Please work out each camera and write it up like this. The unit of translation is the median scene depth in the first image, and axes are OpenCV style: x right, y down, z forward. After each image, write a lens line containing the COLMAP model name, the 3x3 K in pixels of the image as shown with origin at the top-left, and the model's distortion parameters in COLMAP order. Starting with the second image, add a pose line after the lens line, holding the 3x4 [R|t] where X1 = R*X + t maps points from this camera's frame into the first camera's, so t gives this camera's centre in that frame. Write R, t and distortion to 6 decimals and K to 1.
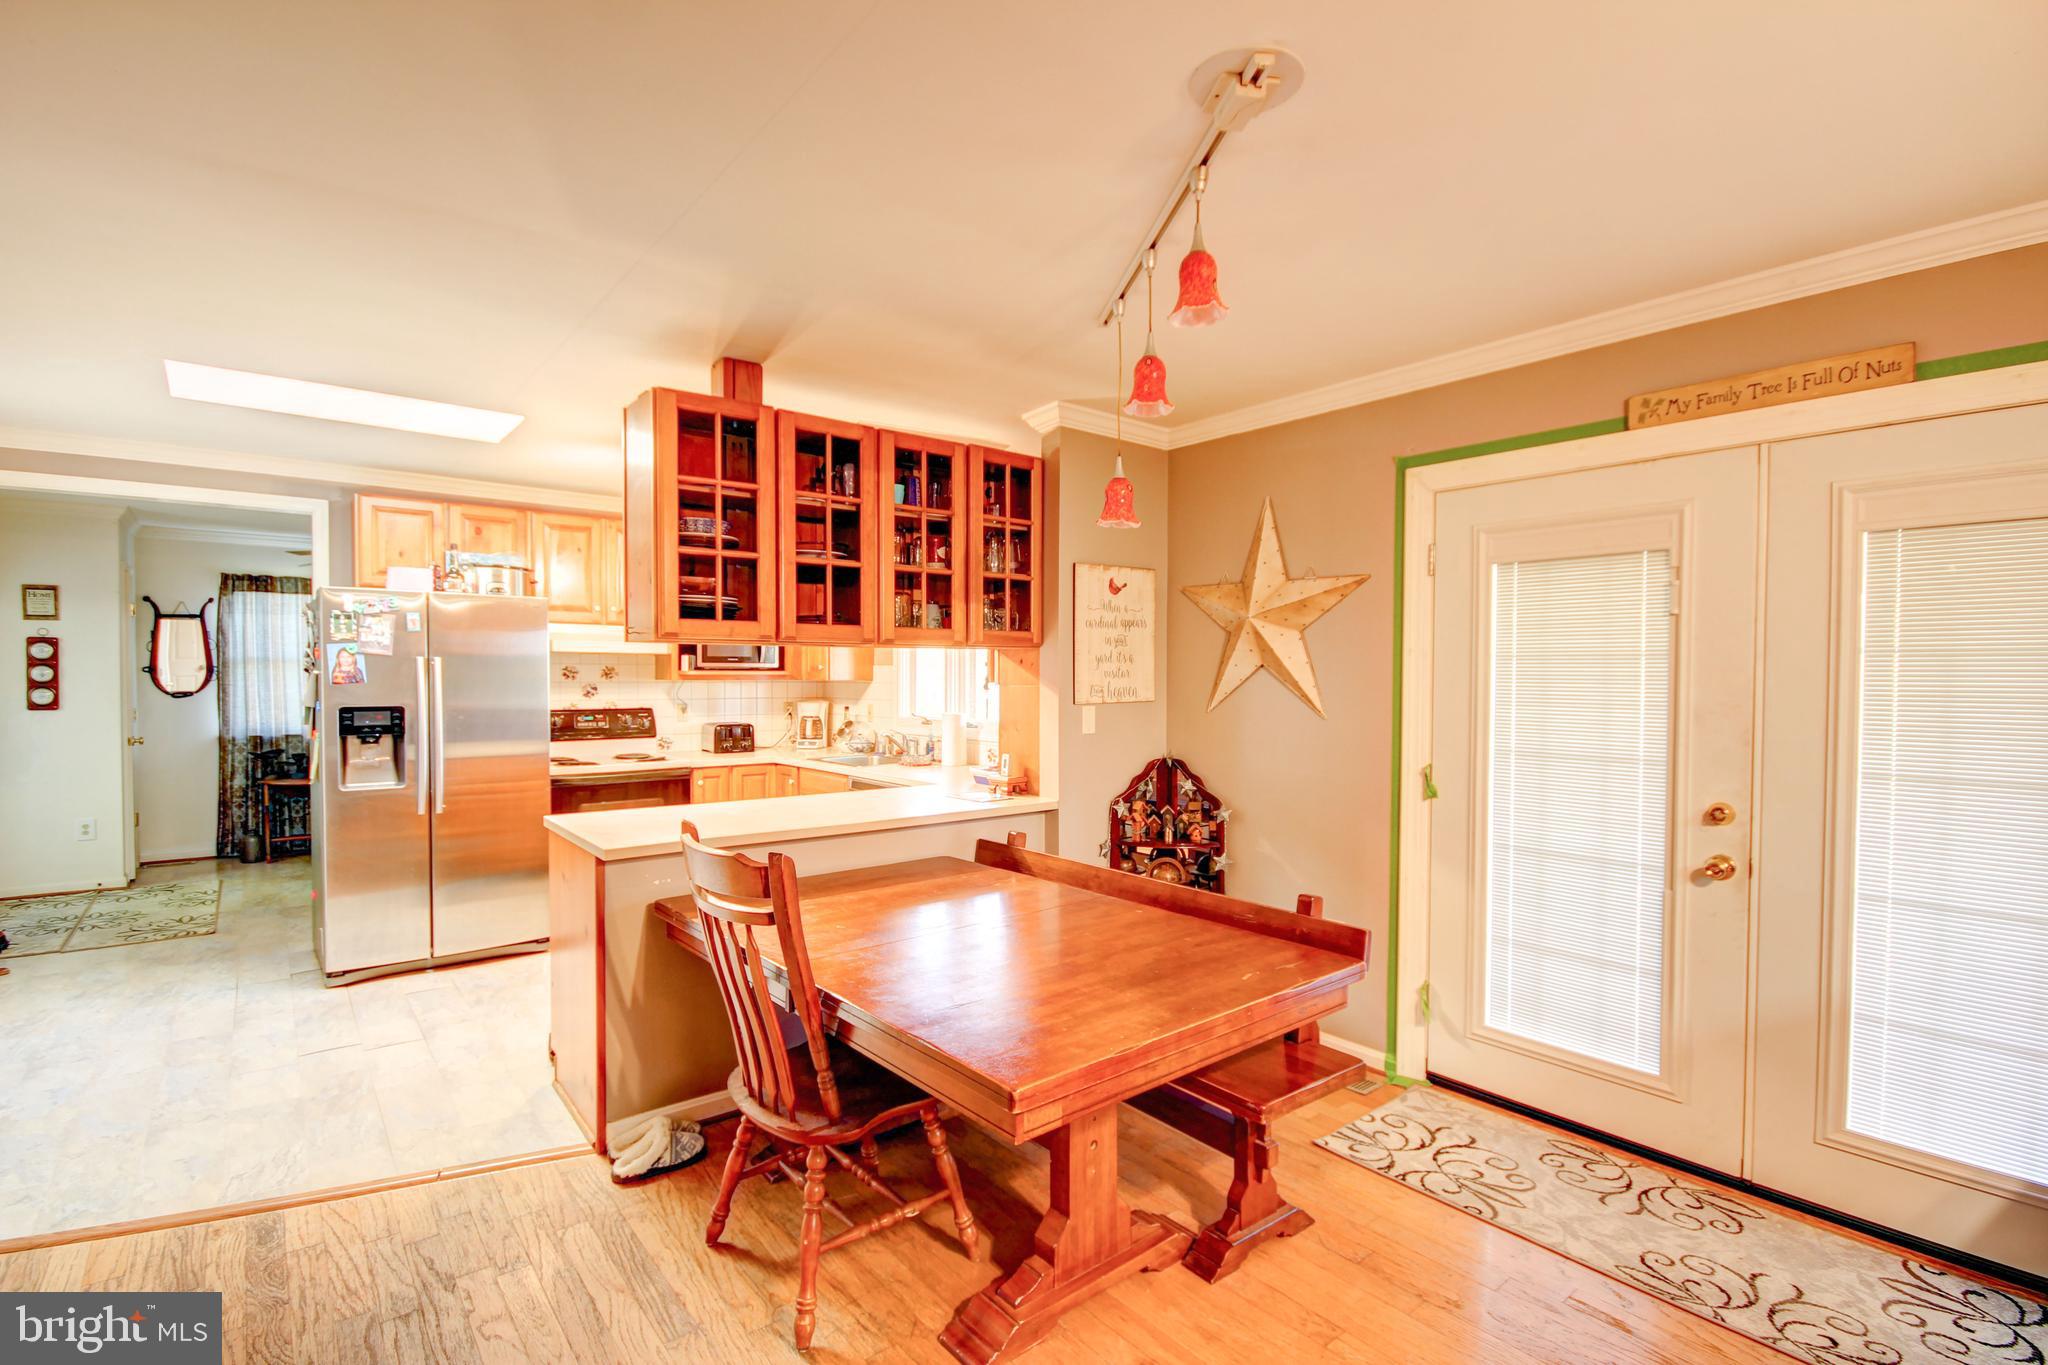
lens RADIAL K [[936.8, 0, 1019.7], [0, 936.8, 696.3], [0, 0, 1]] dist [-0.008705, -0.000159]
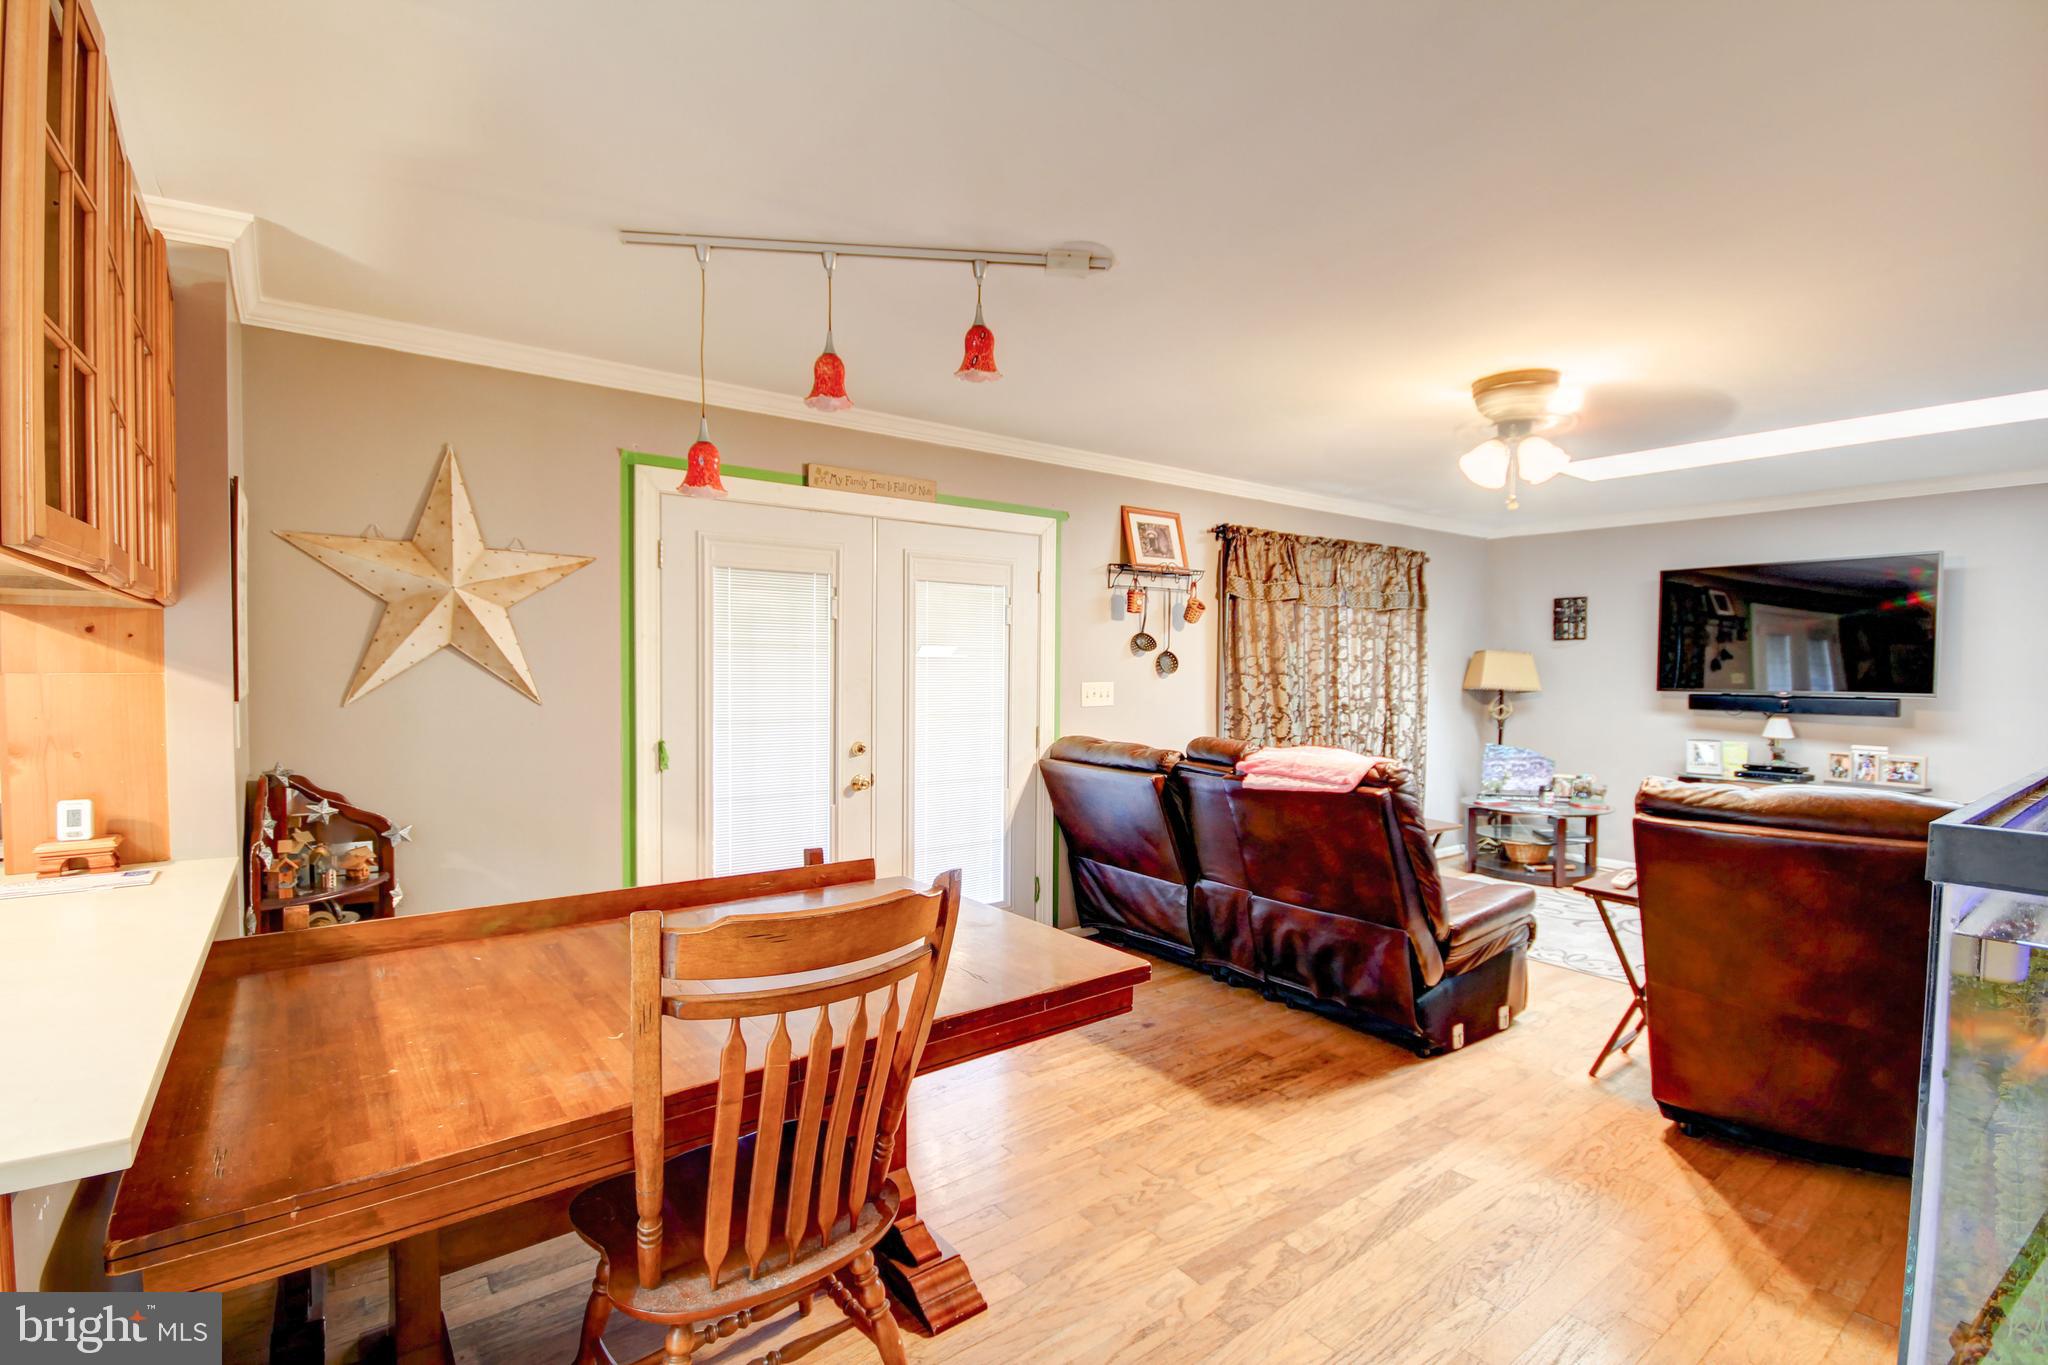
lens RADIAL K [[943.9, 0, 1019.1], [0, 943.9, 696.1], [0, 0, 1]] dist [0.010755, -0.010312]
pose [[0.039669, -0.035059, 0.998598, -0.545039], [0.016530, 0.999271, 0.034426, -0.008475], [-0.999076, 0.015141, 0.040220, 0.442951]]
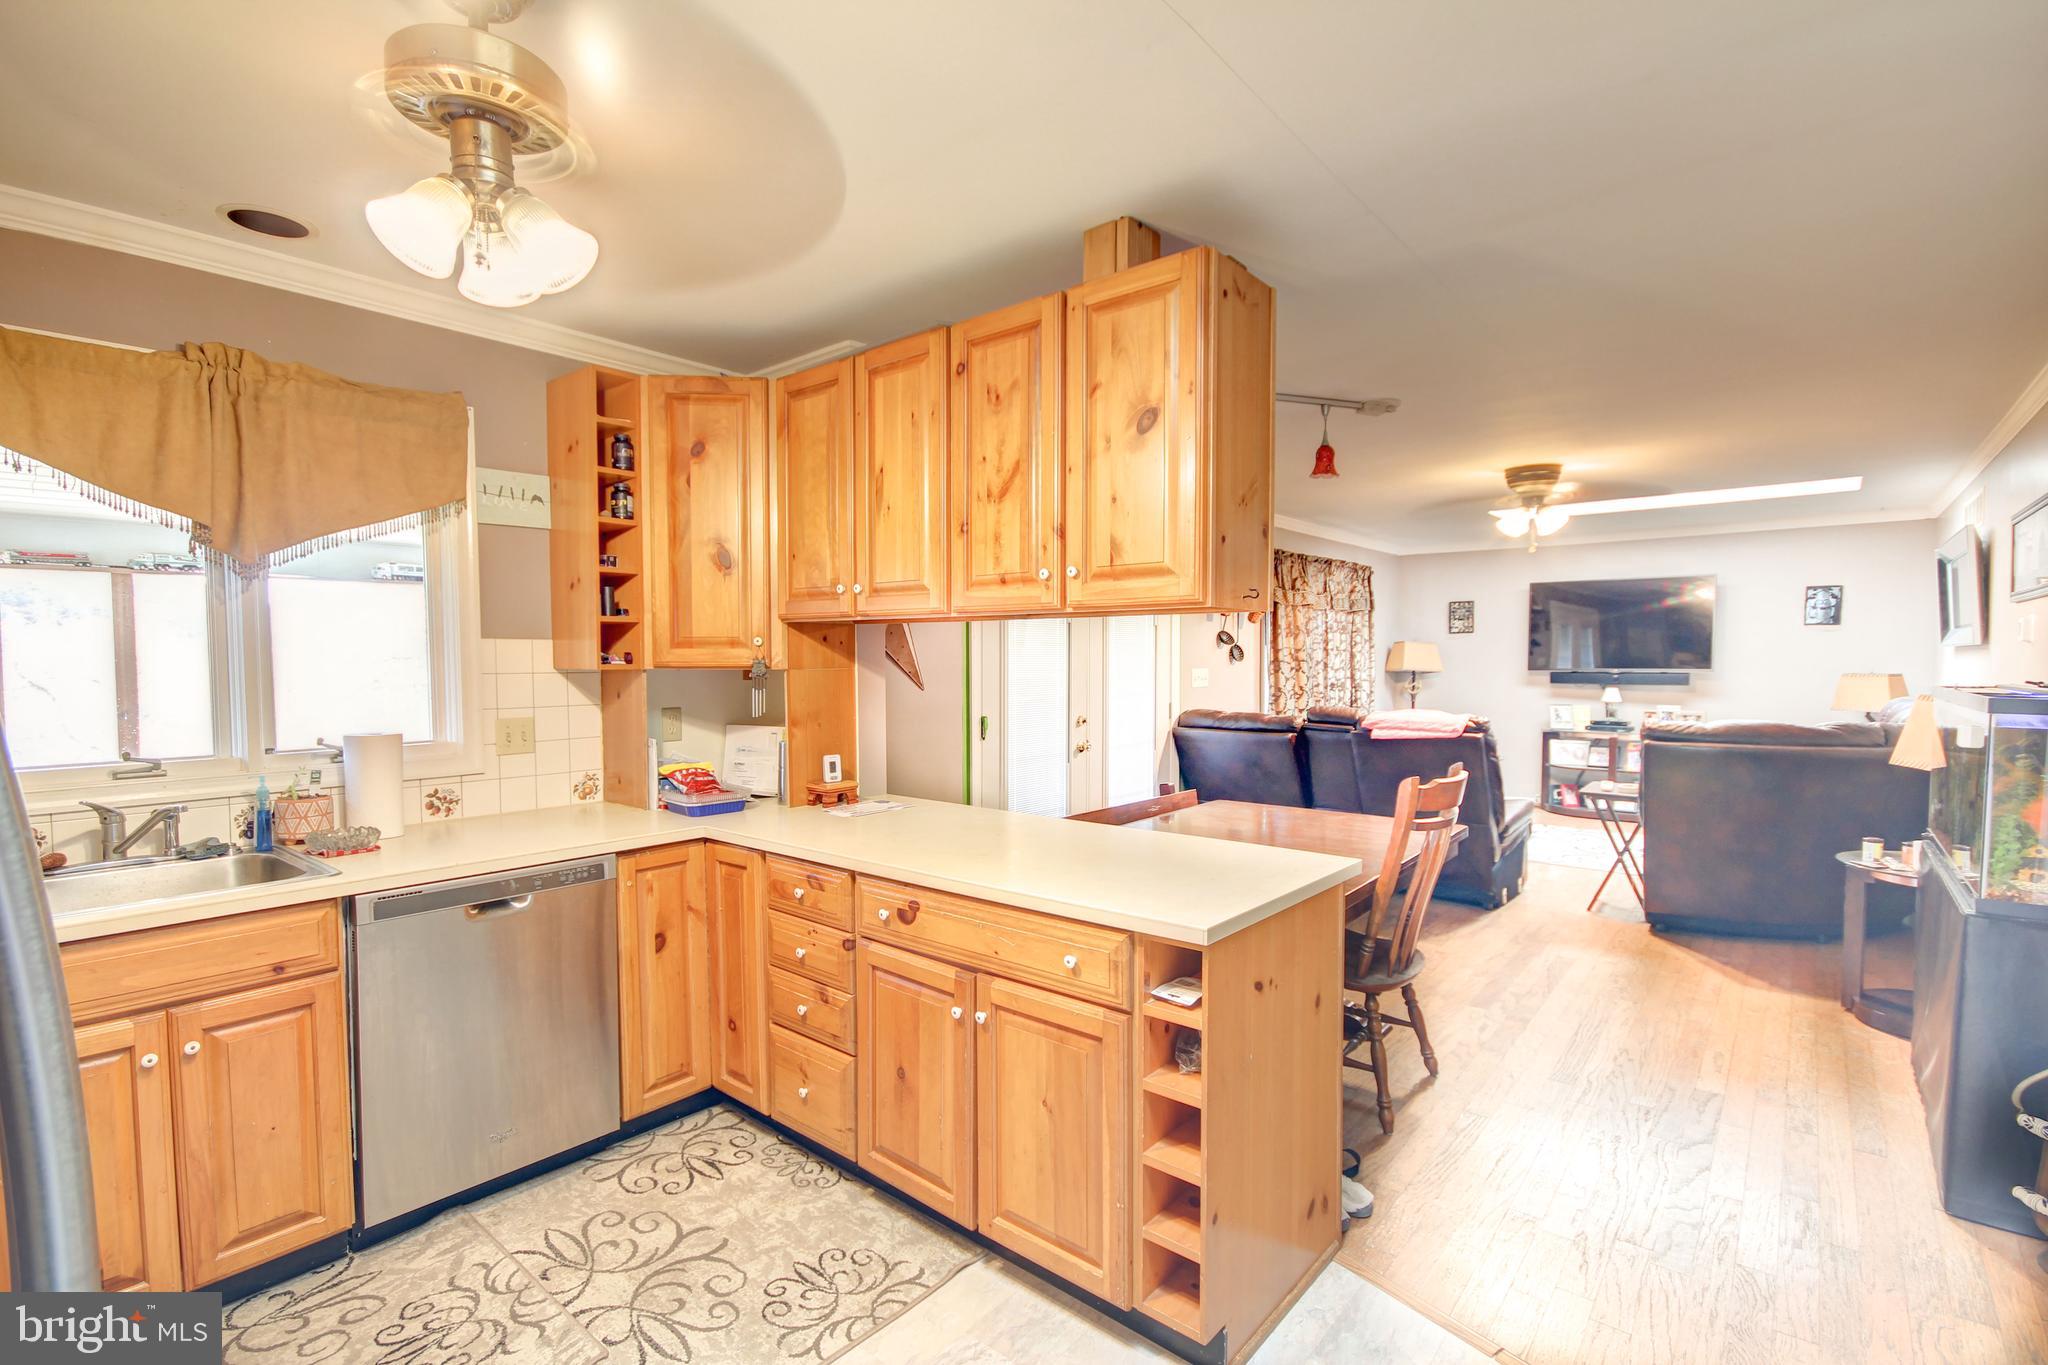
lens RADIAL K [[943.9, 0, 1019.1], [0, 943.9, 696.1], [0, 0, 1]] dist [0.010755, -0.010312]
pose [[-0.187354, -0.044717, 0.981274, -0.849077], [0.025683, 0.998399, 0.050401, -0.025508], [-0.981957, 0.034645, -0.185906, 1.009663]]
